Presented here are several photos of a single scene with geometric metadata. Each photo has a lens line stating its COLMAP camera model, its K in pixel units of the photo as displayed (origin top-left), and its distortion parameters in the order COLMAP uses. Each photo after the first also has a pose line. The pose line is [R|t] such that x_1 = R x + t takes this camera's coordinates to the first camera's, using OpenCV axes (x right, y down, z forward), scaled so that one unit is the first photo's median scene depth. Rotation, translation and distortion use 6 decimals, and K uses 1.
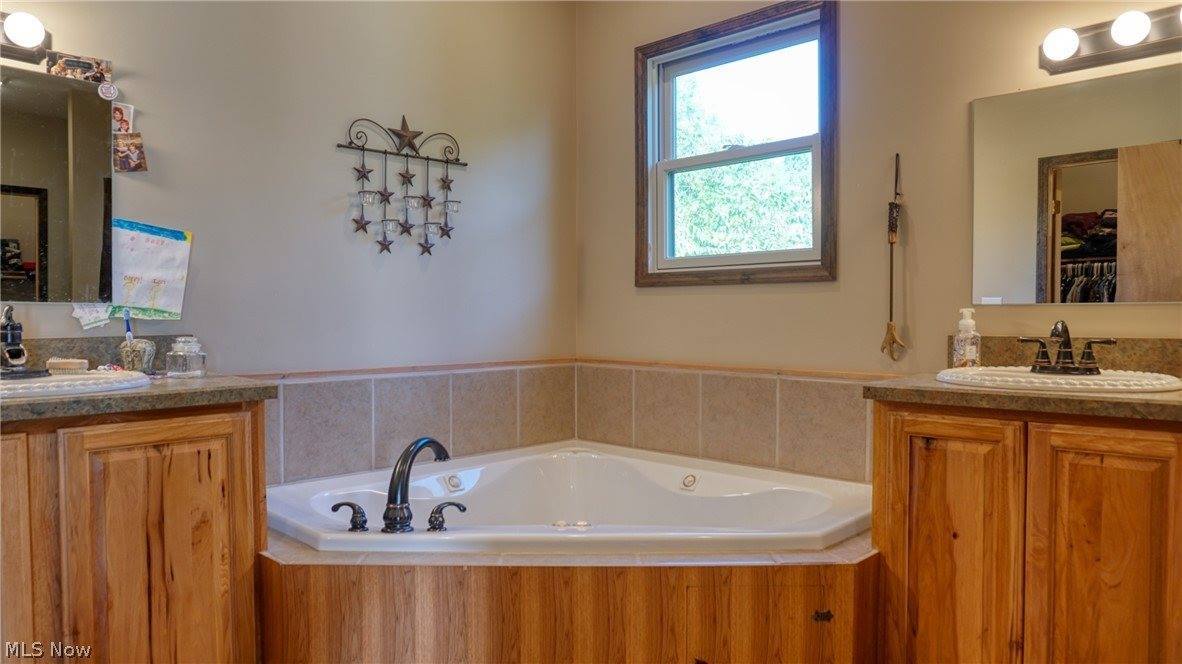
lens RADIAL K [[786.7, 0, 593.8], [0, 786.7, 336.2], [0, 0, 1]] dist [-0.063815, 0.053192]
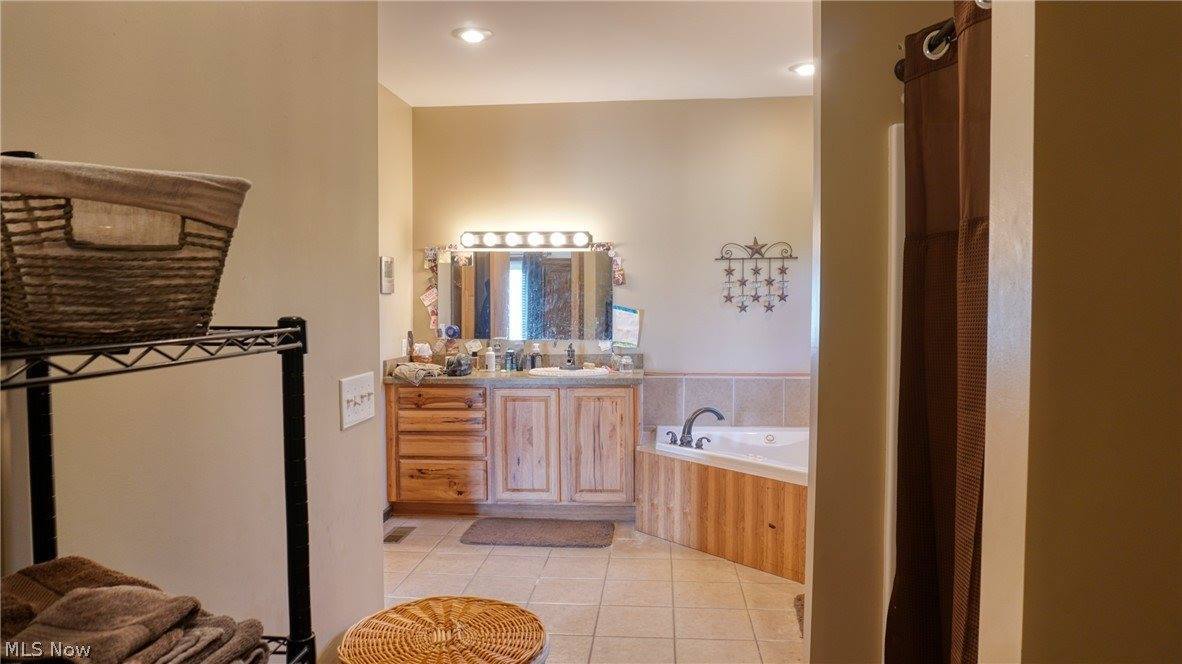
lens RADIAL K [[786.7, 0, 593.8], [0, 786.7, 336.2], [0, 0, 1]] dist [-0.063815, 0.053192]
pose [[0.629169, 0.028080, -0.776761, 1.004178], [-0.017844, 0.999606, 0.021683, -0.085959], [0.777064, 0.000219, 0.629422, -0.478966]]
